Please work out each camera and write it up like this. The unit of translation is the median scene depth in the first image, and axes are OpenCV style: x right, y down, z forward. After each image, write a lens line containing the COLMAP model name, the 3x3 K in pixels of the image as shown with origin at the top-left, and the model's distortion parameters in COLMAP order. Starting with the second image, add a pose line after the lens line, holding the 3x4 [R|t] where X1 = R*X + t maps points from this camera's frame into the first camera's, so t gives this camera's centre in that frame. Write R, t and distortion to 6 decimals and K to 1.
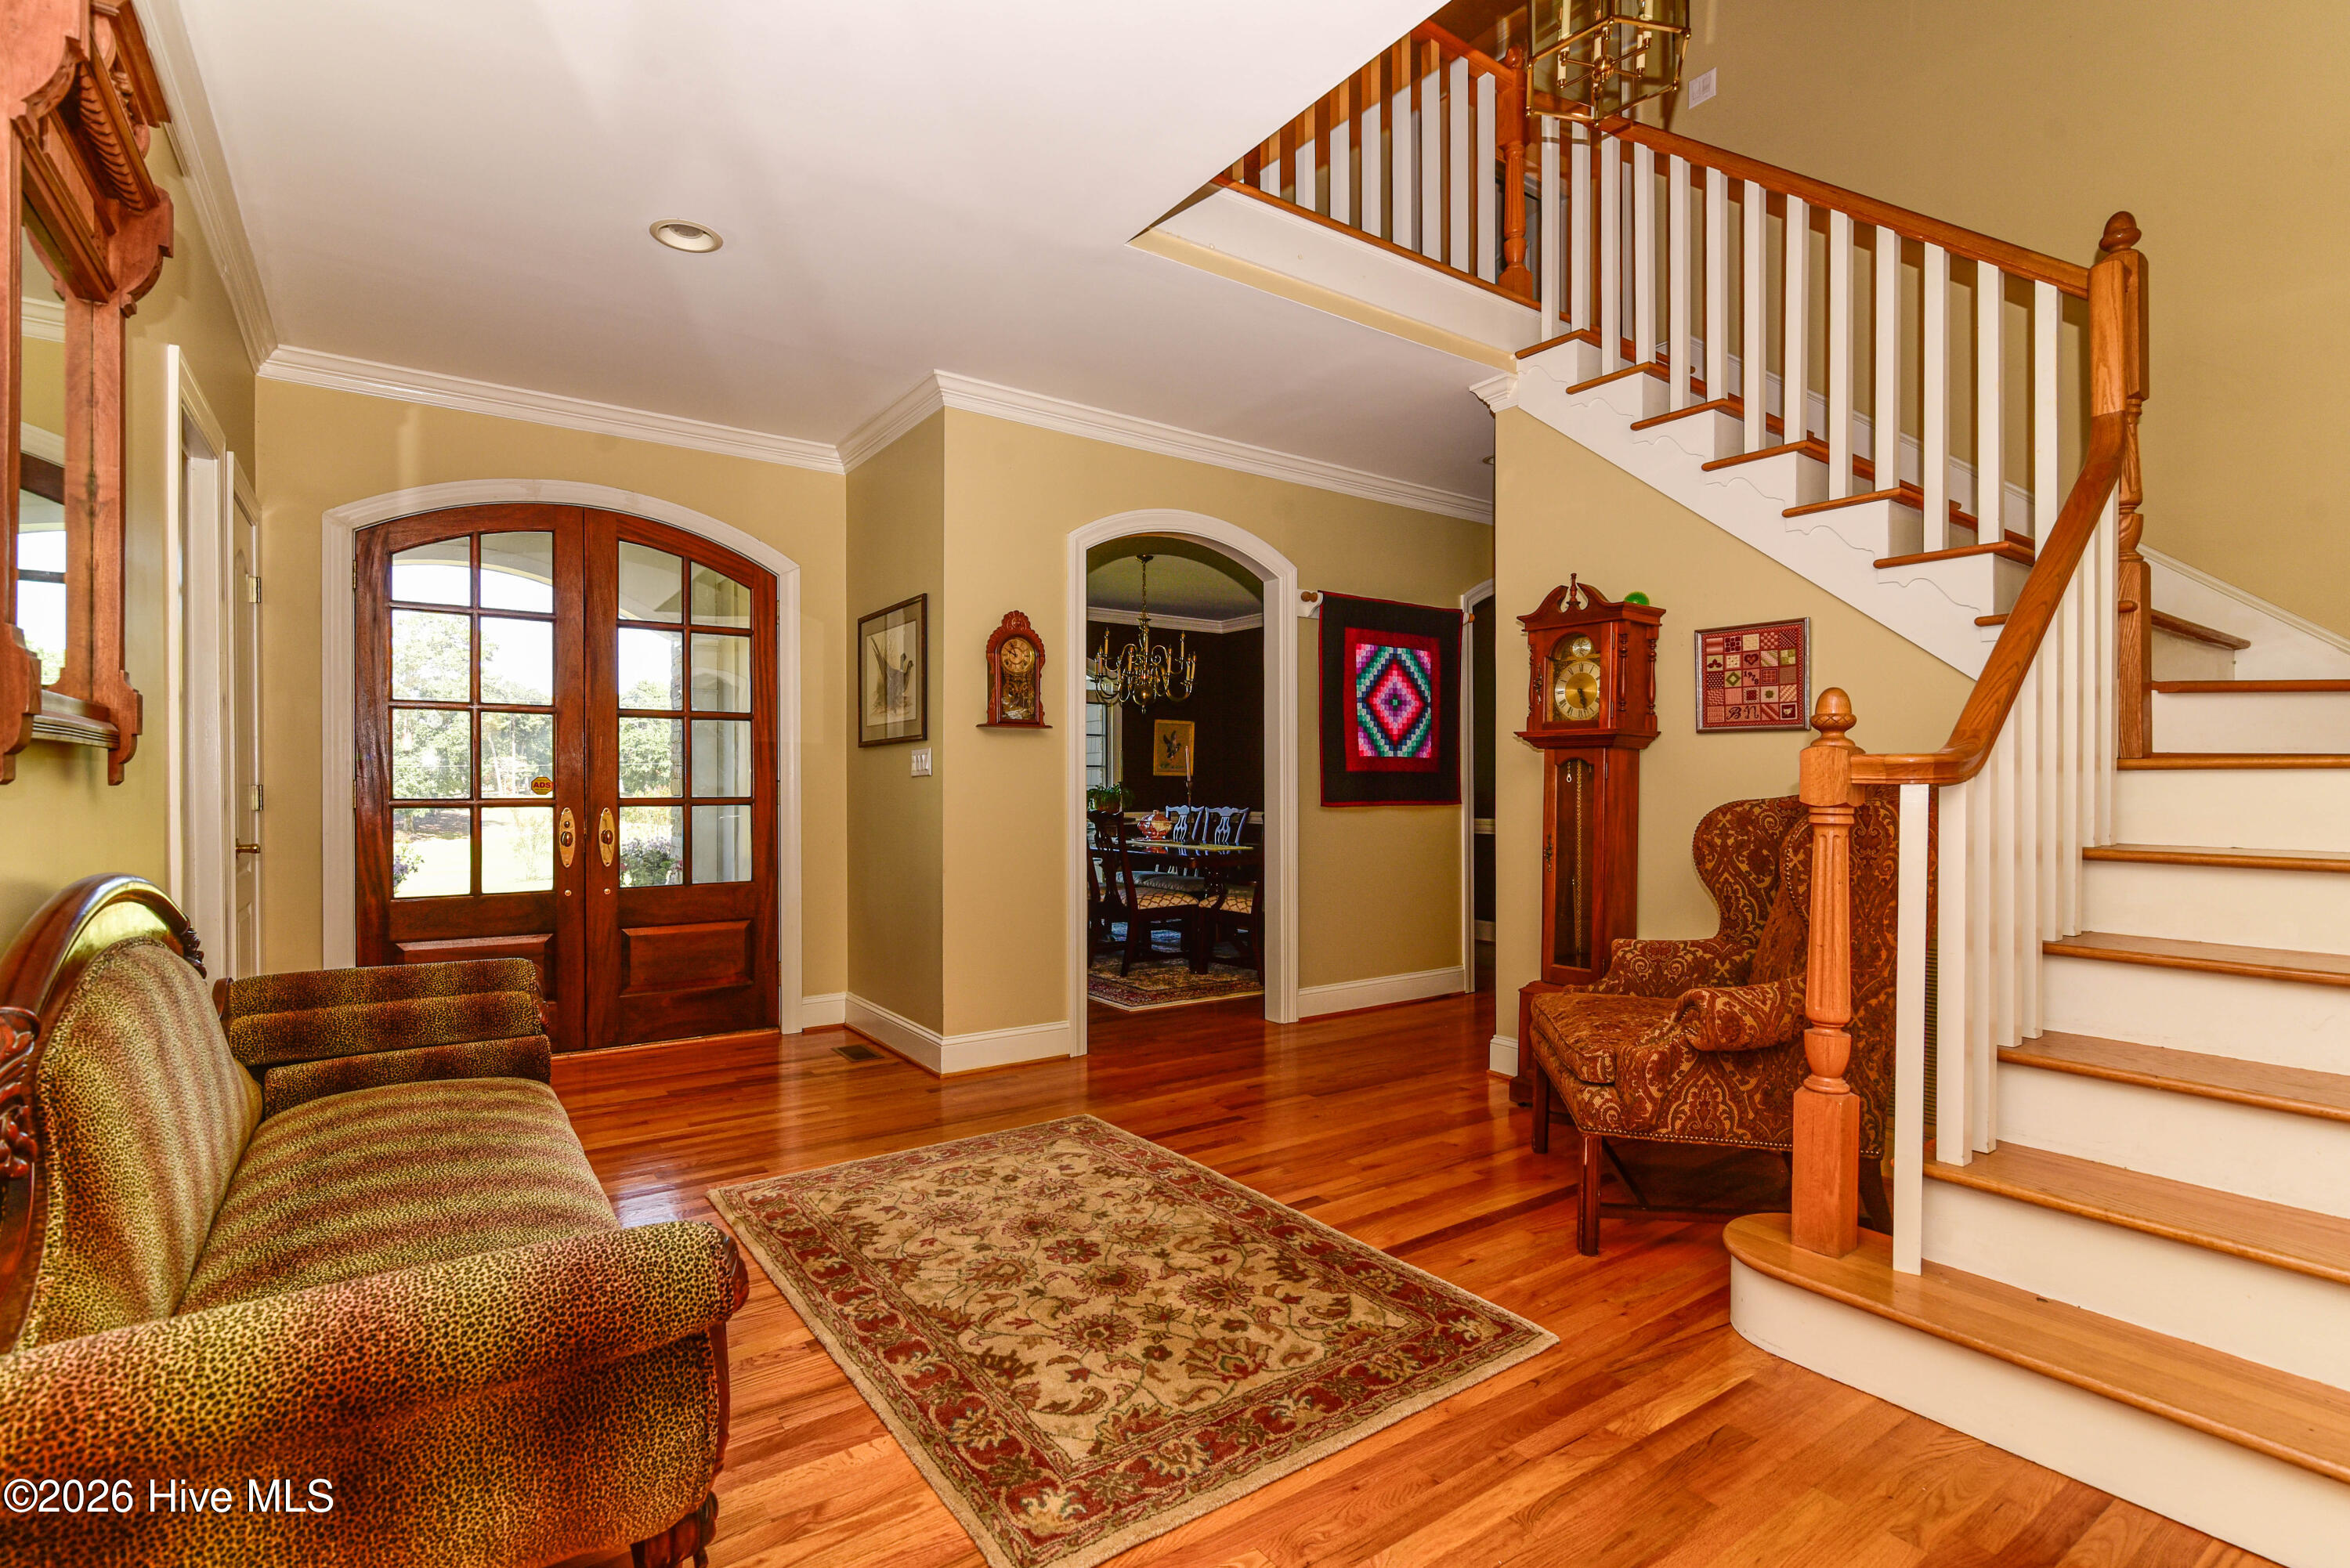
lens RADIAL K [[1111.3, 0, 1168.4], [0, 1111.3, 790.3], [0, 0, 1]] dist [0.001029, 0.000425]
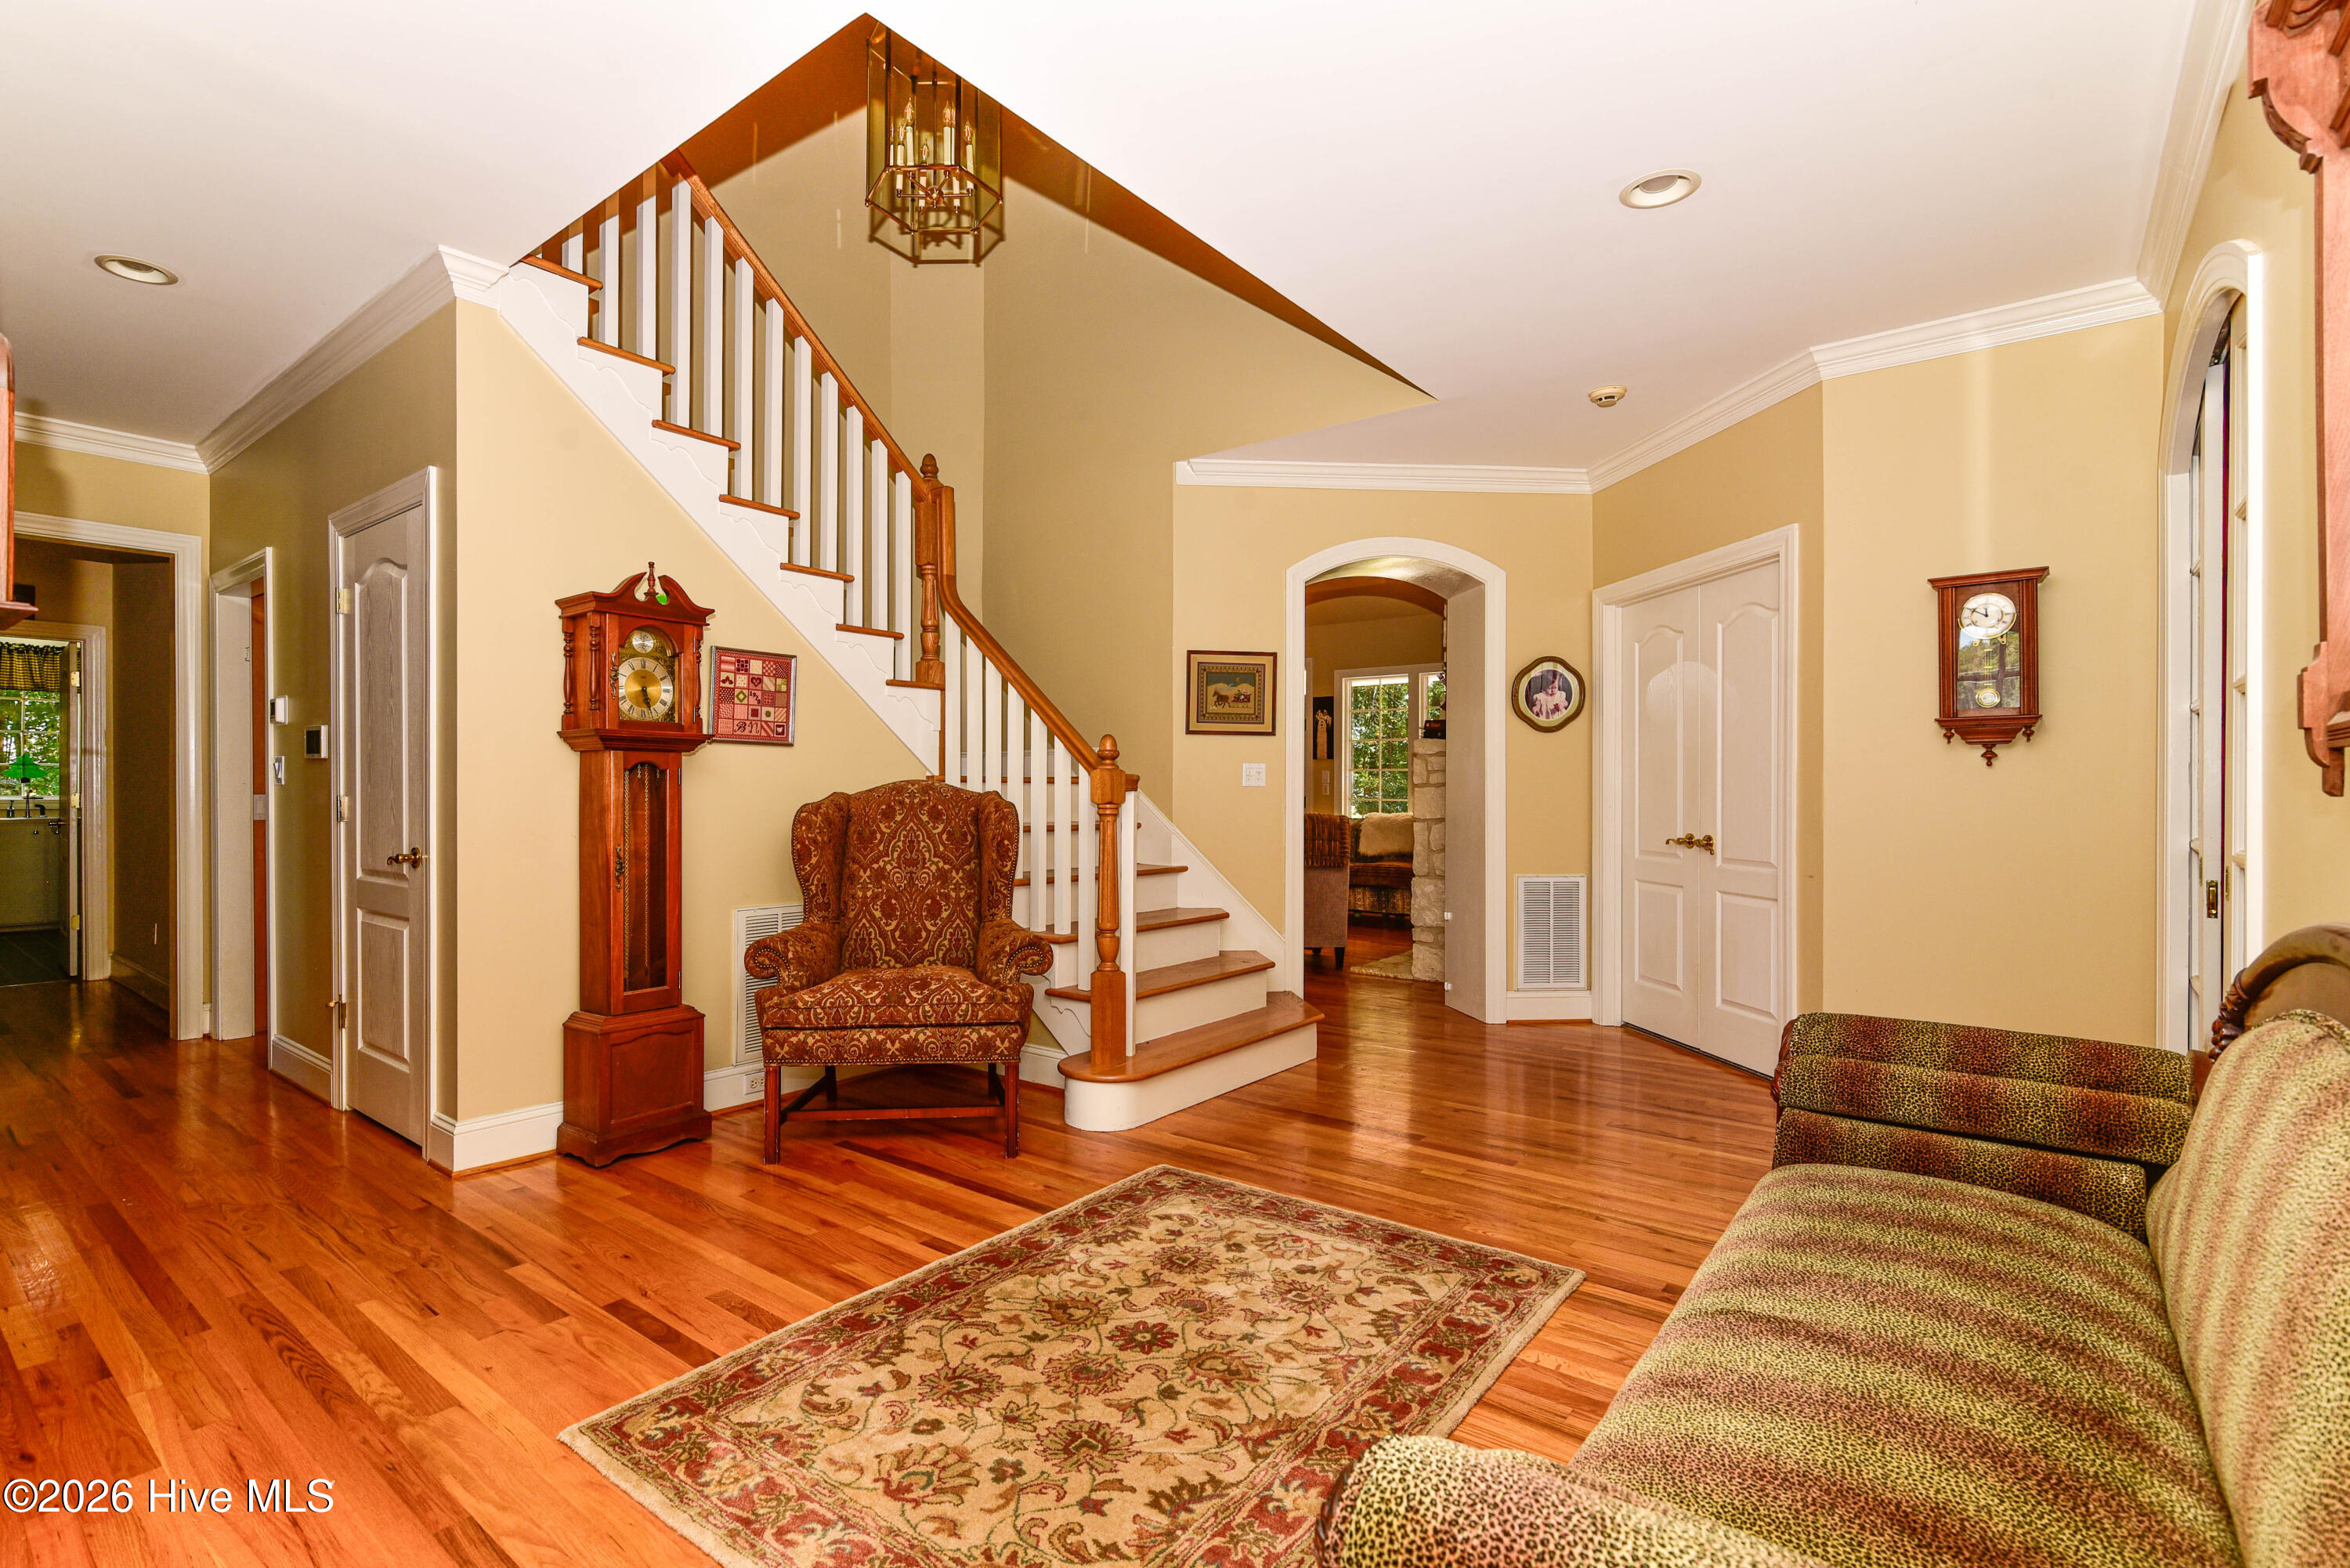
lens RADIAL K [[1069.3, 0, 1170.7], [0, 1069.3, 791.2], [0, 0, 1]] dist [-0.002219, 0.000899]
pose [[-0.297347, -0.001933, 0.954768, -0.768979], [0.002984, 0.999991, 0.002954, -0.007466], [-0.954765, 0.003728, -0.297338, 1.070353]]
